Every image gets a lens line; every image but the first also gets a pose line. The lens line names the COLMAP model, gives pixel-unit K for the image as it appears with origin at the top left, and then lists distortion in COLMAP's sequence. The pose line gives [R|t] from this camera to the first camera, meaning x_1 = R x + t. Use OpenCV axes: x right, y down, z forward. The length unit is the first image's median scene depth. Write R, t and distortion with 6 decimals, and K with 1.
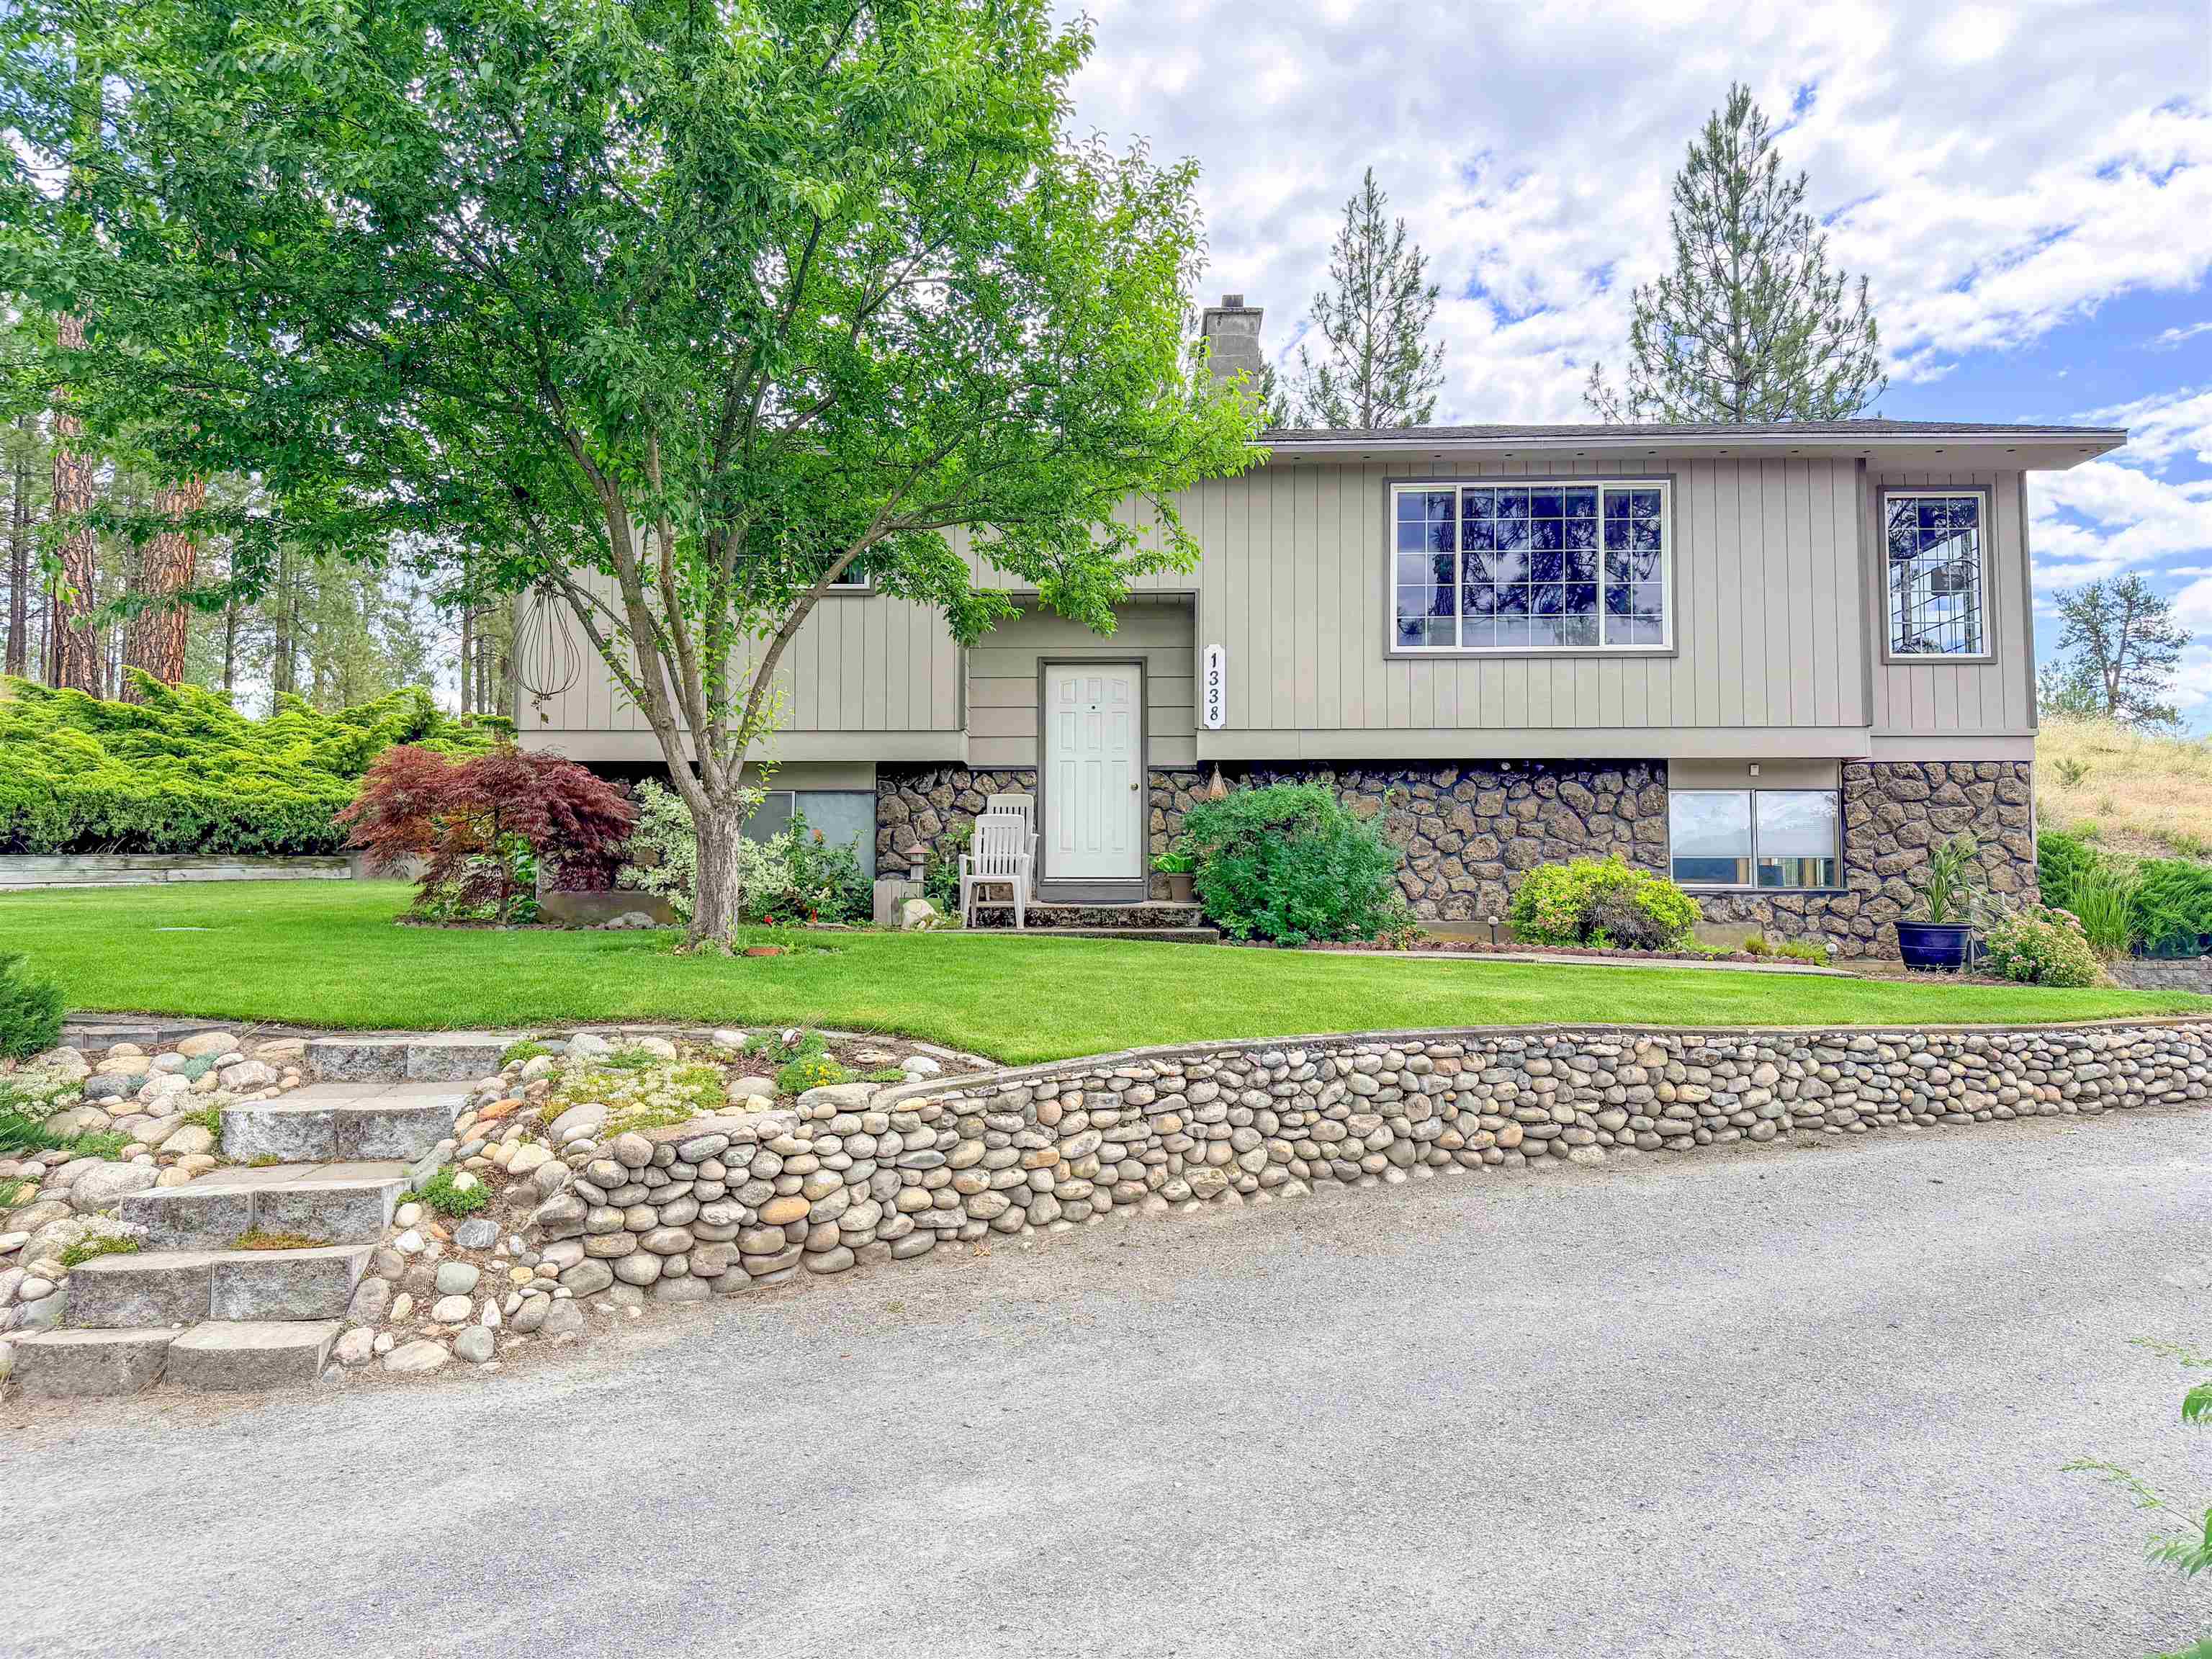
lens RADIAL K [[1550.7, 0, 1118.2], [0, 1550.7, 838.7], [0, 0, 1]] dist [0.039307, -0.047187]
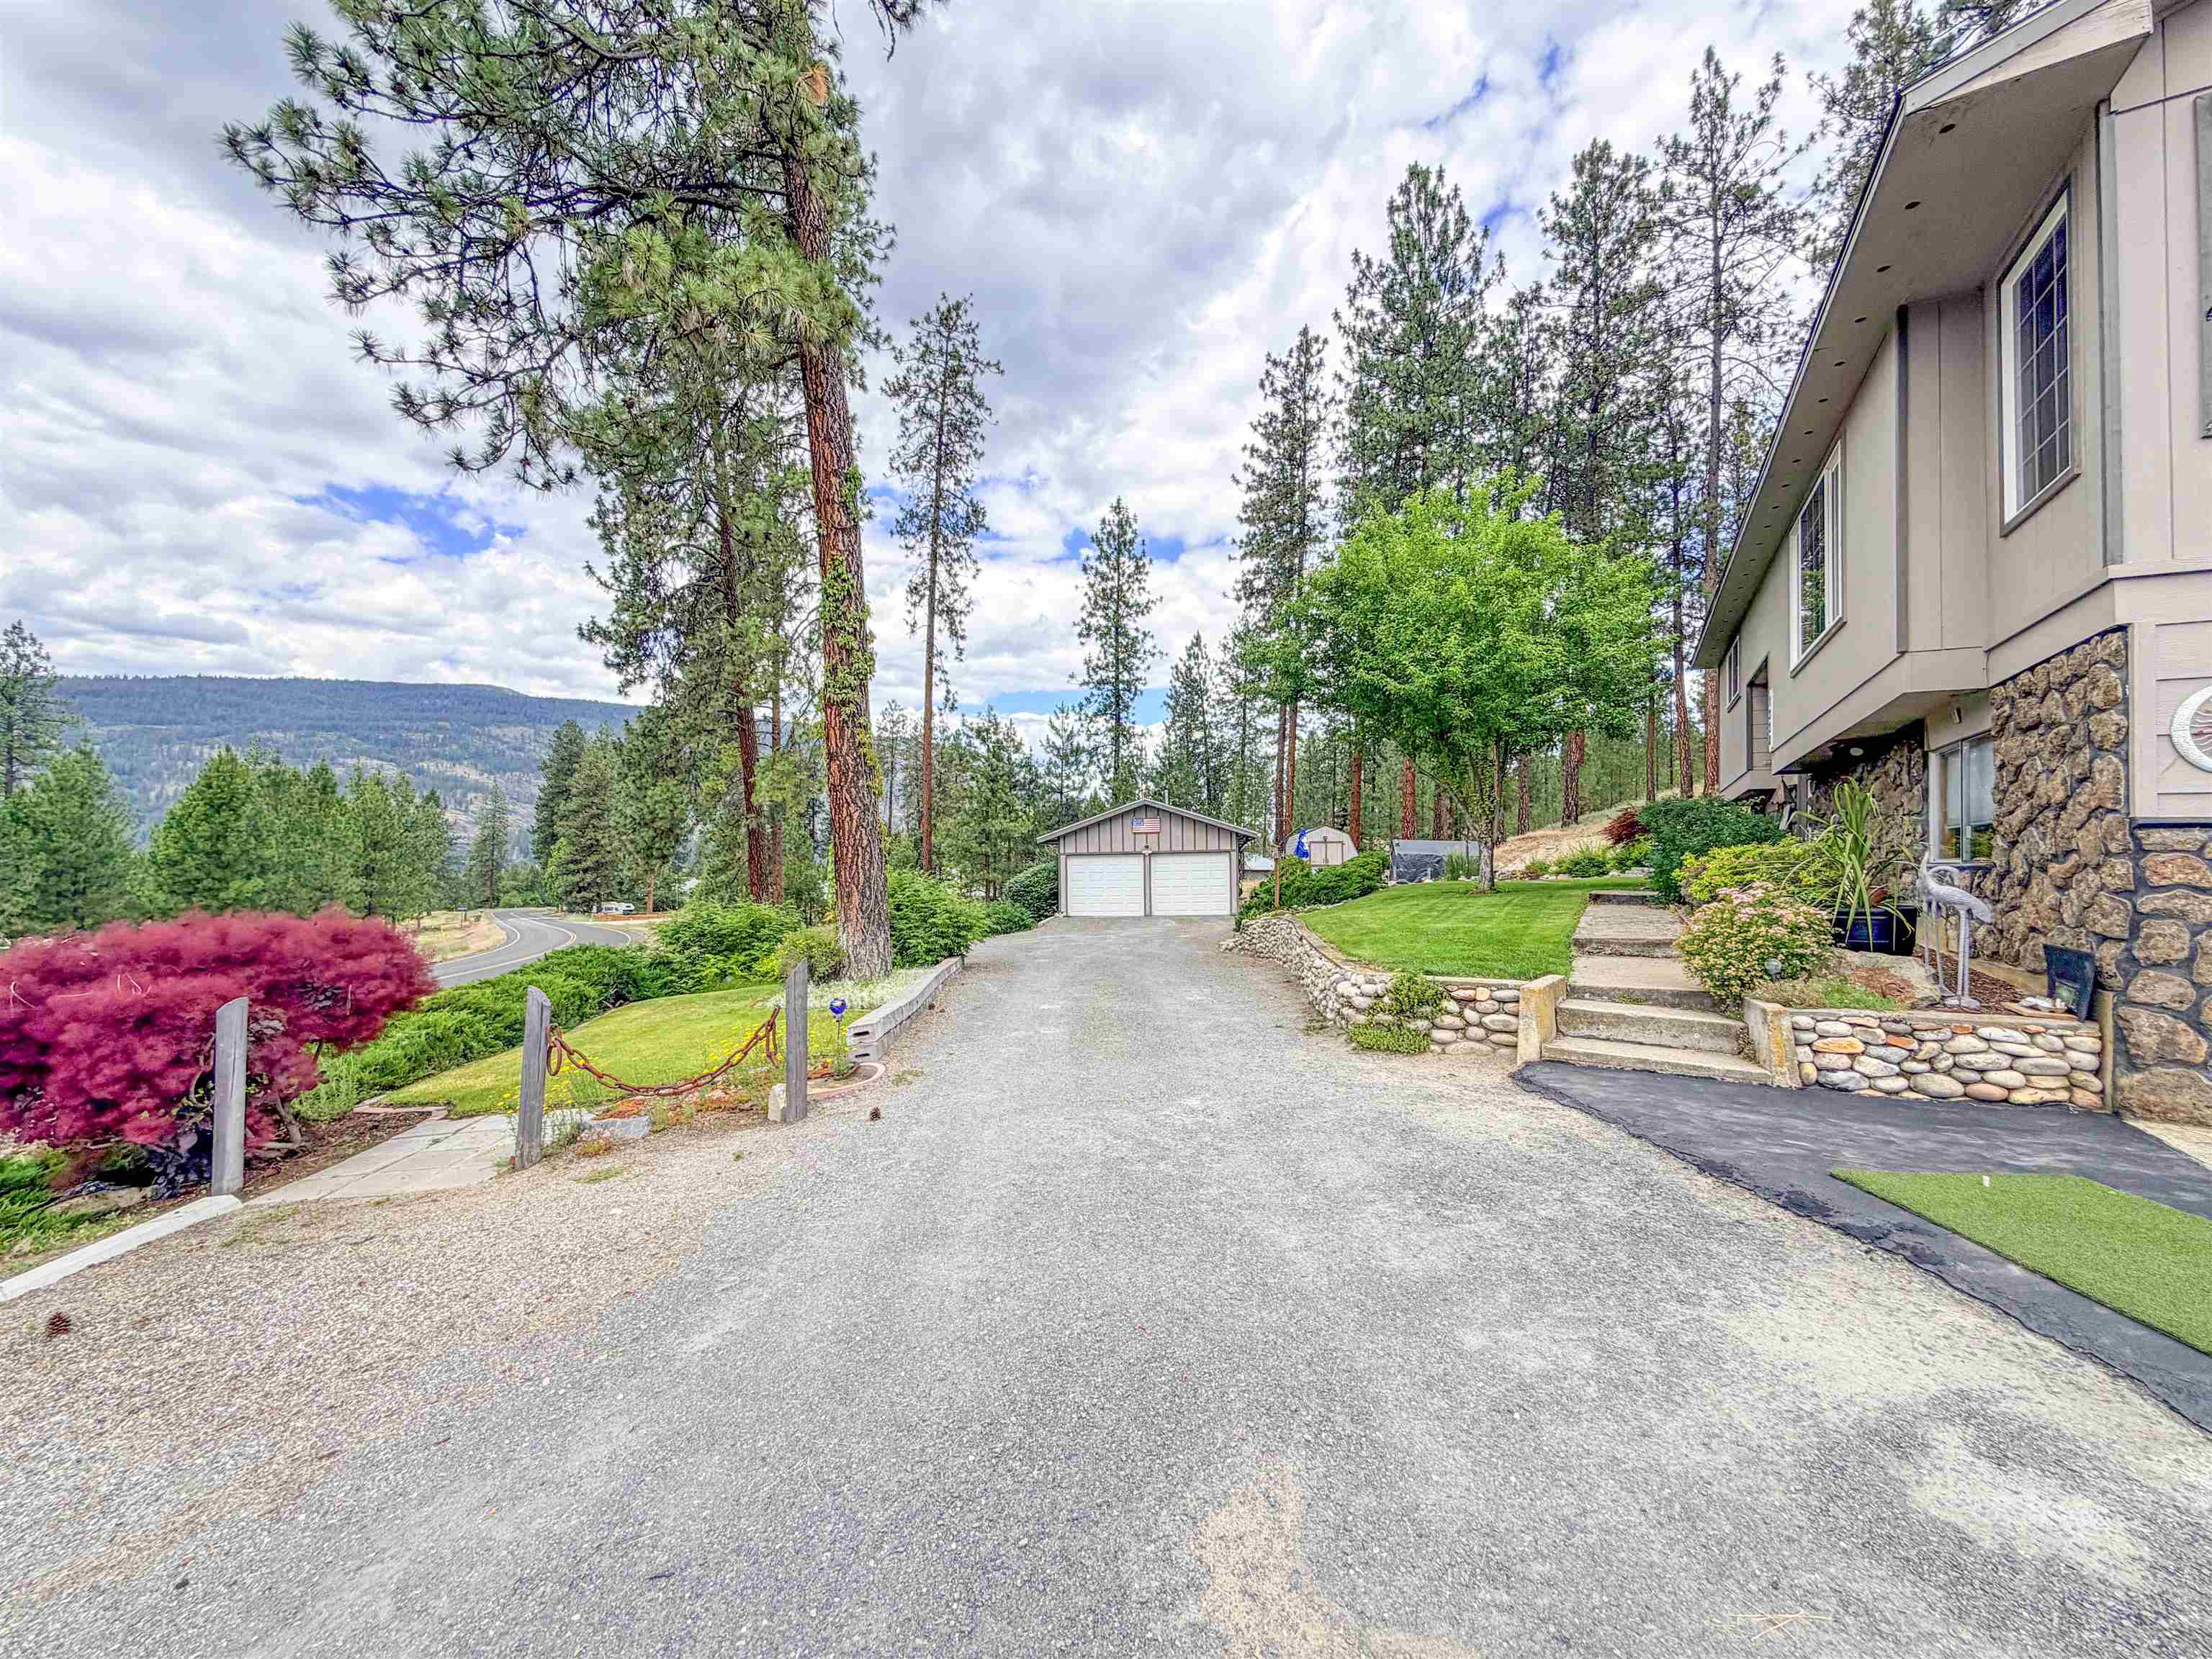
lens RADIAL K [[887.0, 0, 1121.3], [0, 887.0, 830.6], [0, 0, 1]] dist [0.000609, -0.000967]
pose [[-0.459209, -0.041303, -0.887368, 1.019533], [0.032498, 0.997469, -0.063245, 0.030501], [0.887734, -0.057880, -0.456704, 0.831636]]
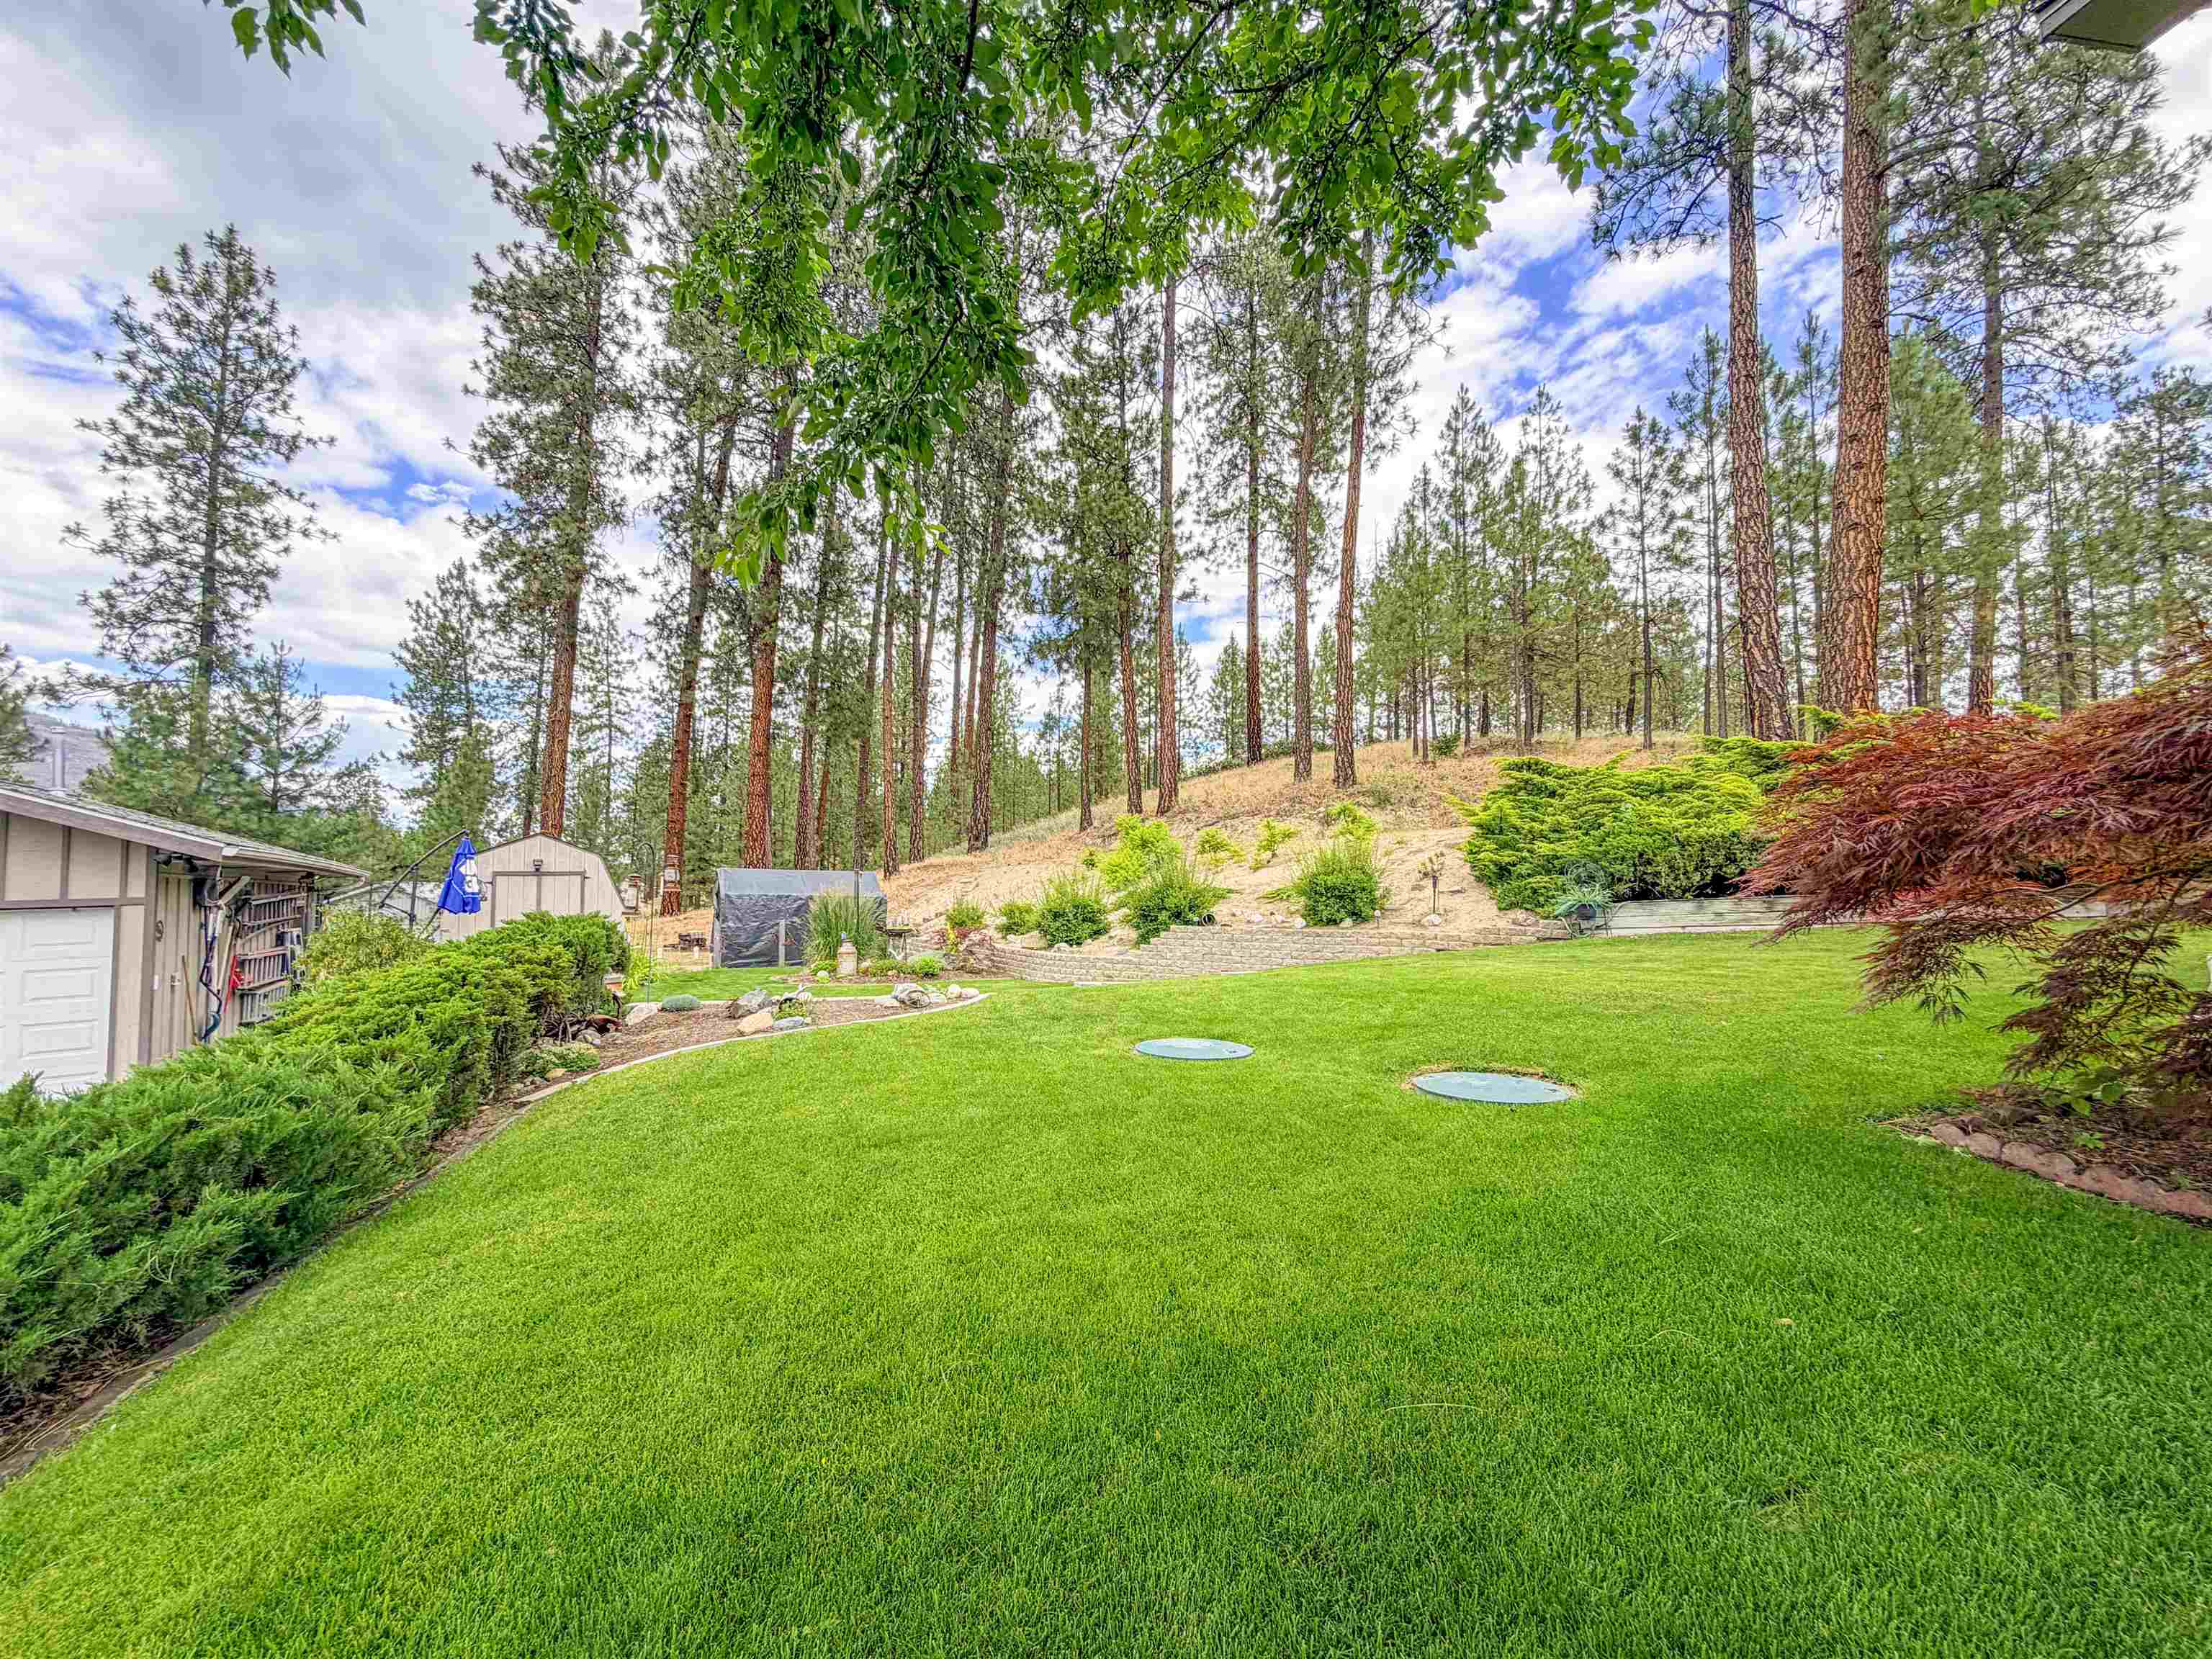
lens RADIAL K [[887.0, 0, 1100.8], [0, 887.0, 827.4], [0, 0, 1]] dist [0.000609, -0.000967]
pose [[0.188185, -0.076948, -0.979115, -0.237028], [0.051021, 0.996346, -0.068496, -0.021039], [0.980808, -0.037065, 0.191423, 0.667652]]
